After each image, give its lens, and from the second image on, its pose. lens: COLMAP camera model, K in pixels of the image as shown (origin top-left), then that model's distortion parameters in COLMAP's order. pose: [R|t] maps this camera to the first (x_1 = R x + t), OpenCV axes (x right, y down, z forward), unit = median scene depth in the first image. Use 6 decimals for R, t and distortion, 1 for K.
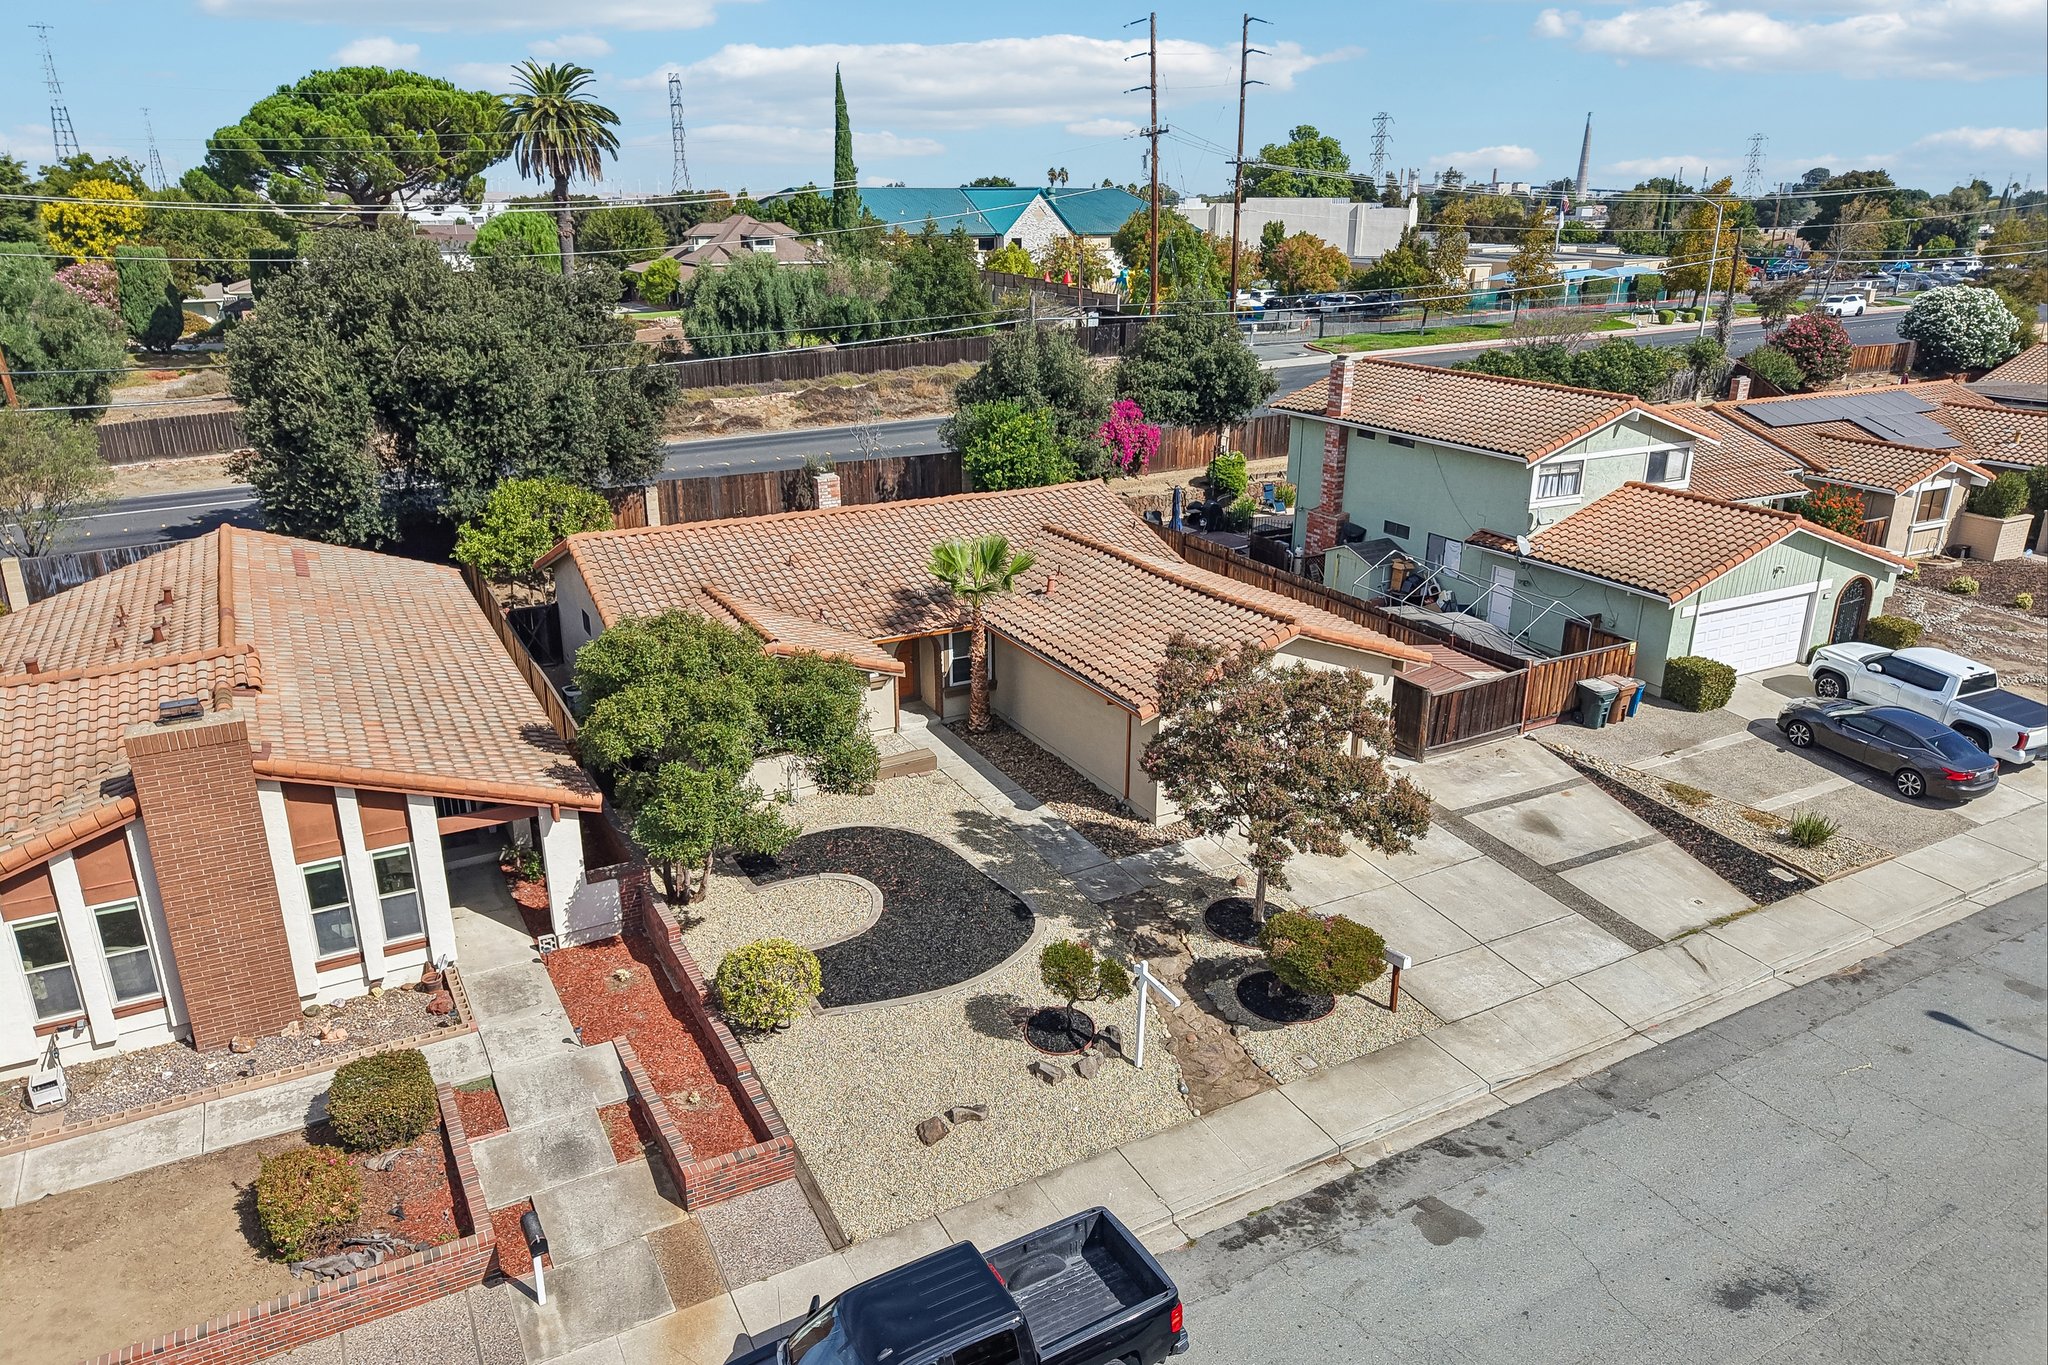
lens RADIAL K [[1373.4, 0, 1025.1], [0, 1373.4, 670.9], [0, 0, 1]] dist [0.057714, -0.110089]
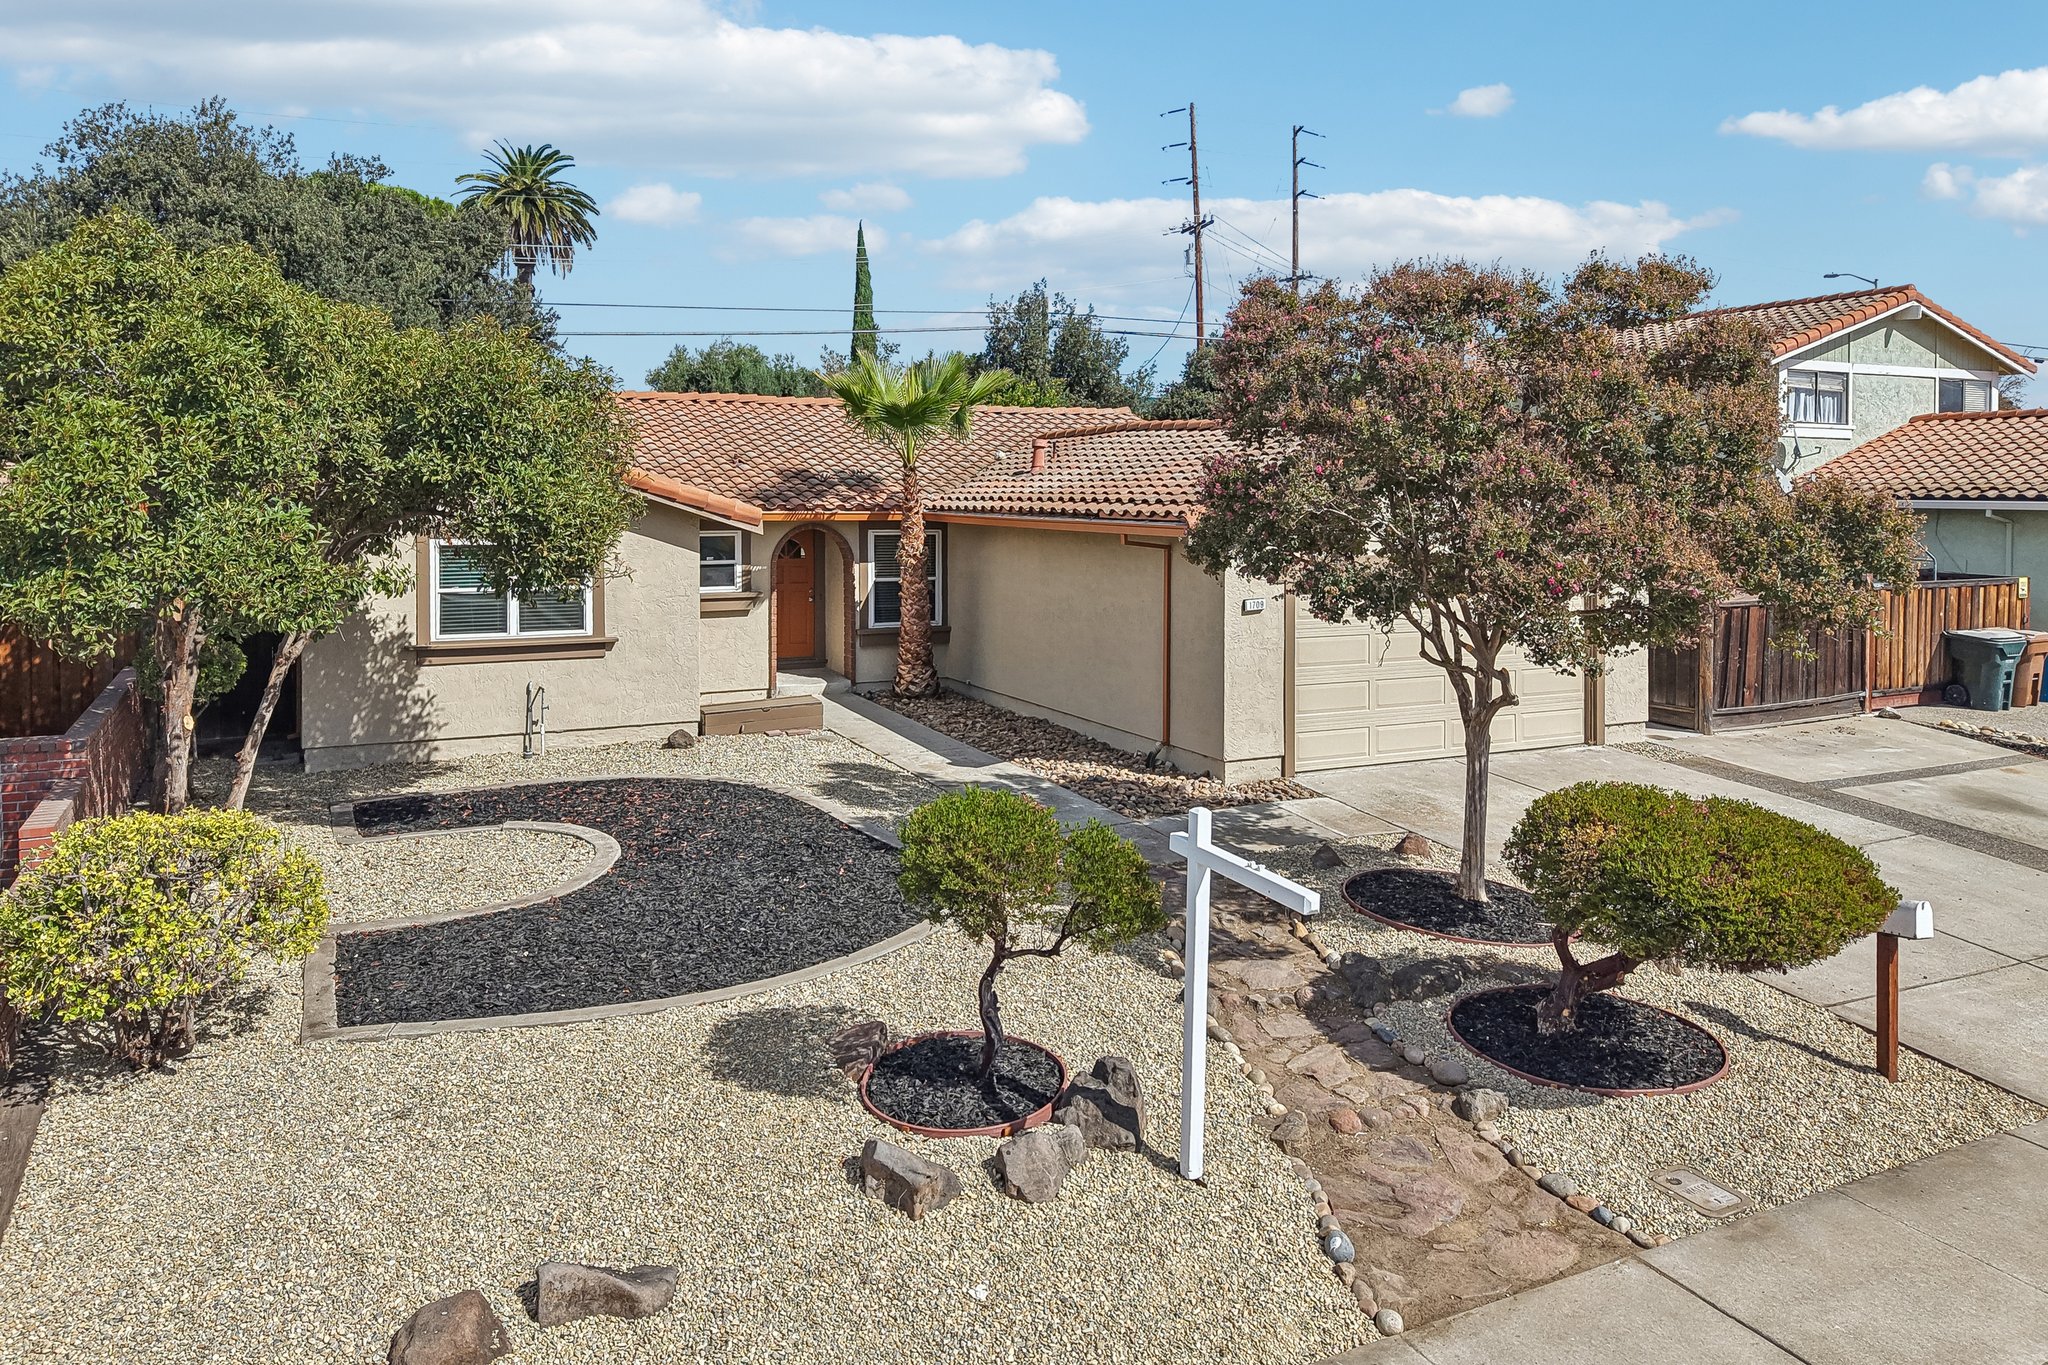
lens RADIAL K [[1433.6, 0, 1014.3], [0, 1433.6, 512.3], [0, 0, 1]] dist [0.004762, -0.000879]
pose [[0.999091, 0.001359, -0.042600, 0.046690], [-0.014453, 0.951072, -0.308630, 0.207187], [0.040096, 0.308965, 0.950228, 0.537411]]
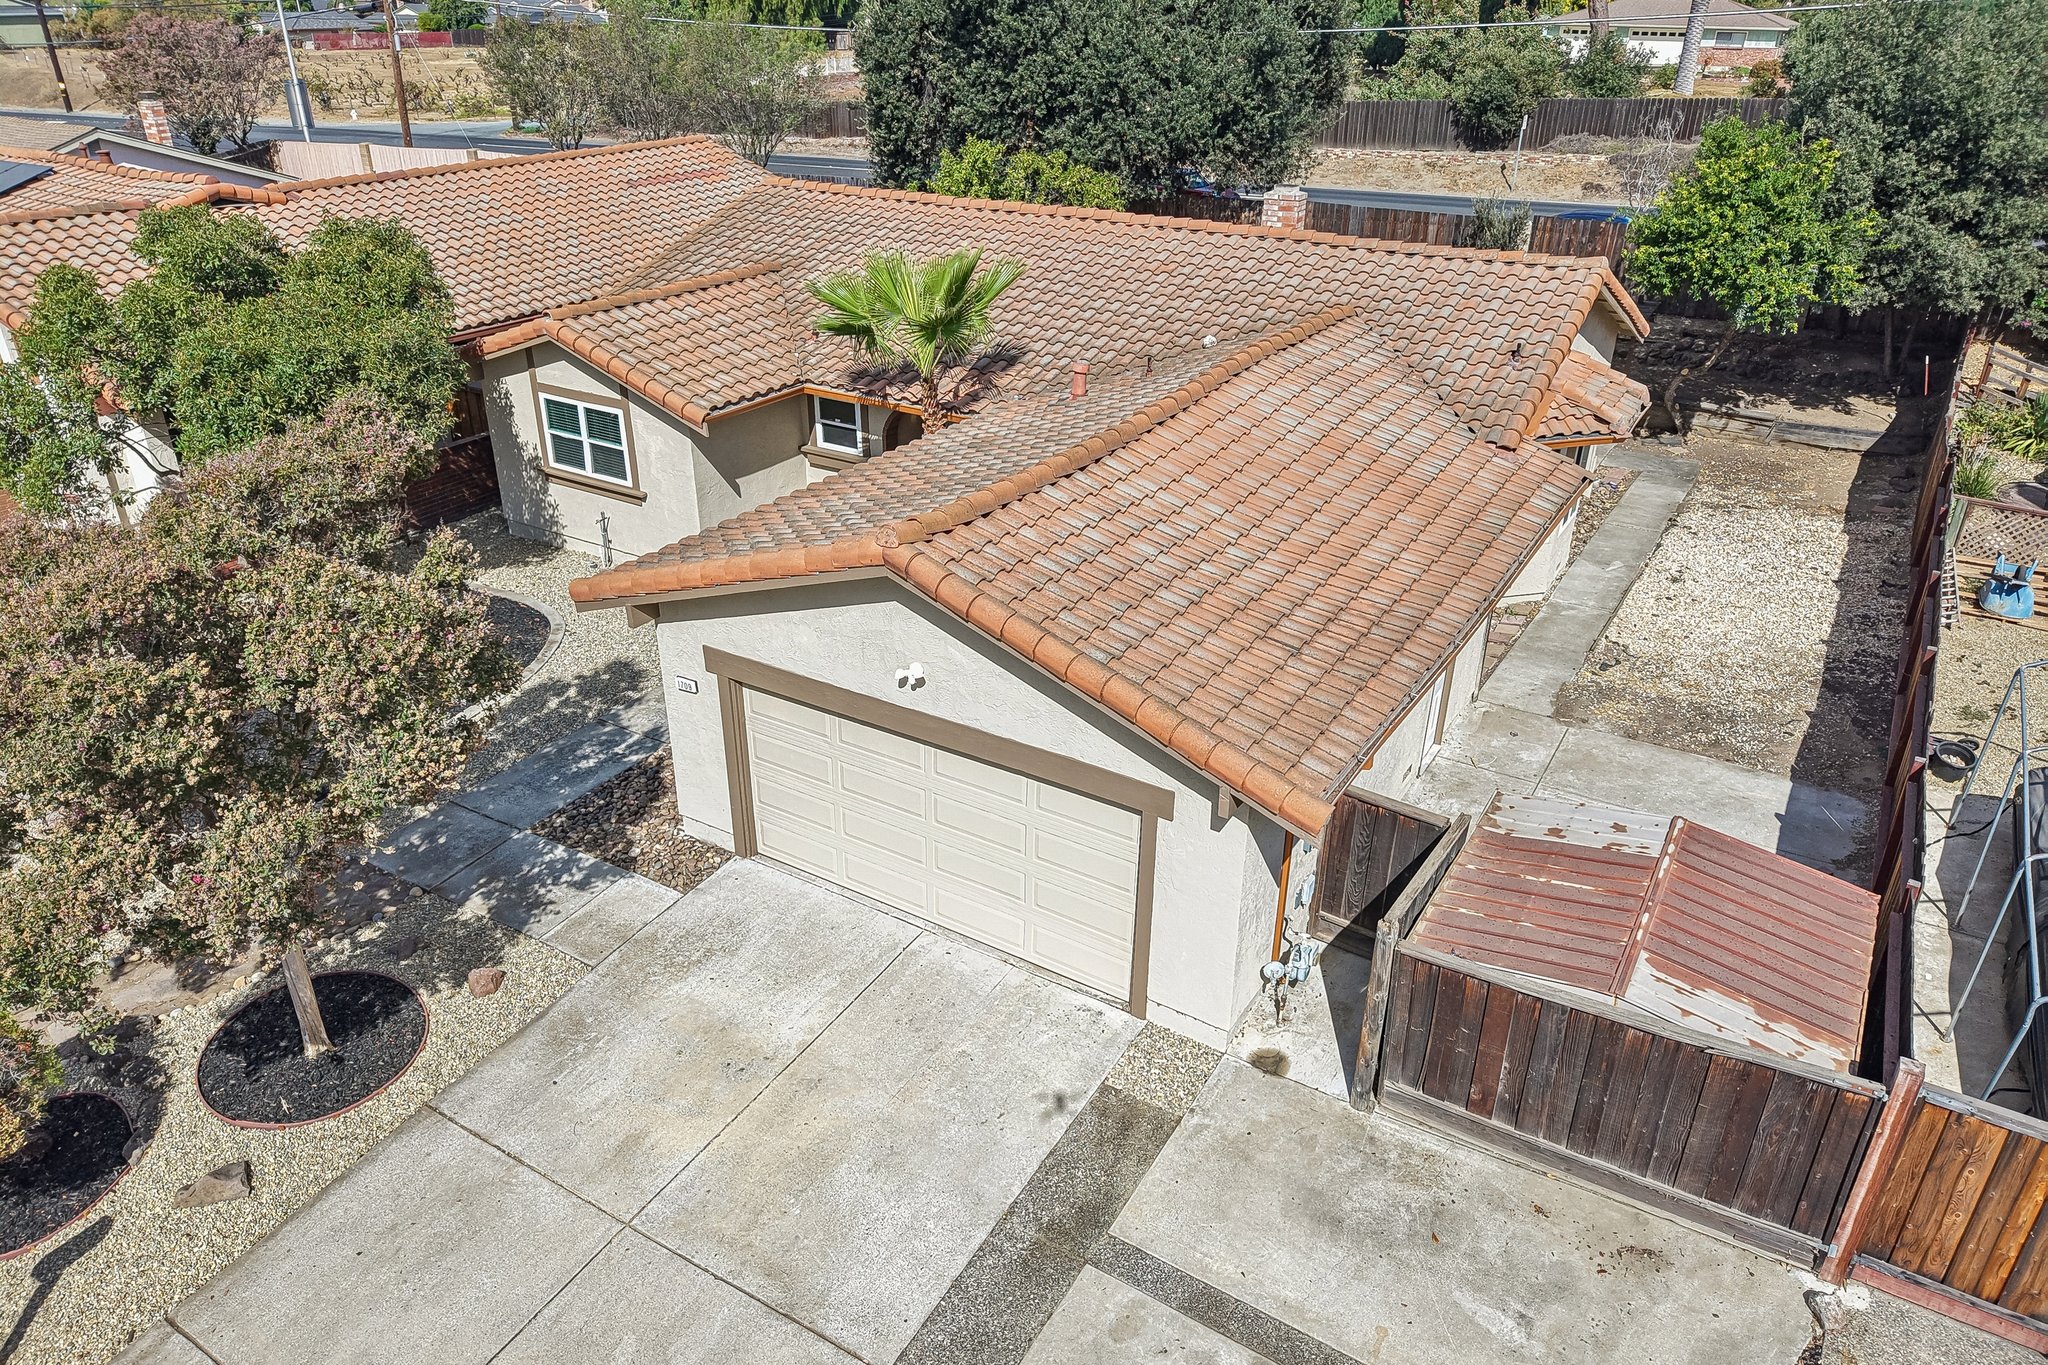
lens RADIAL K [[1380.7, 0, 1024.0], [0, 1380.7, 682.5], [0, 0, 1]] dist [0.001394, 0.005063]
pose [[0.493246, 0.398226, -0.773385, 0.602058], [-0.290430, 0.913435, 0.285110, -0.134769], [0.819975, 0.083984, 0.566205, 0.925870]]
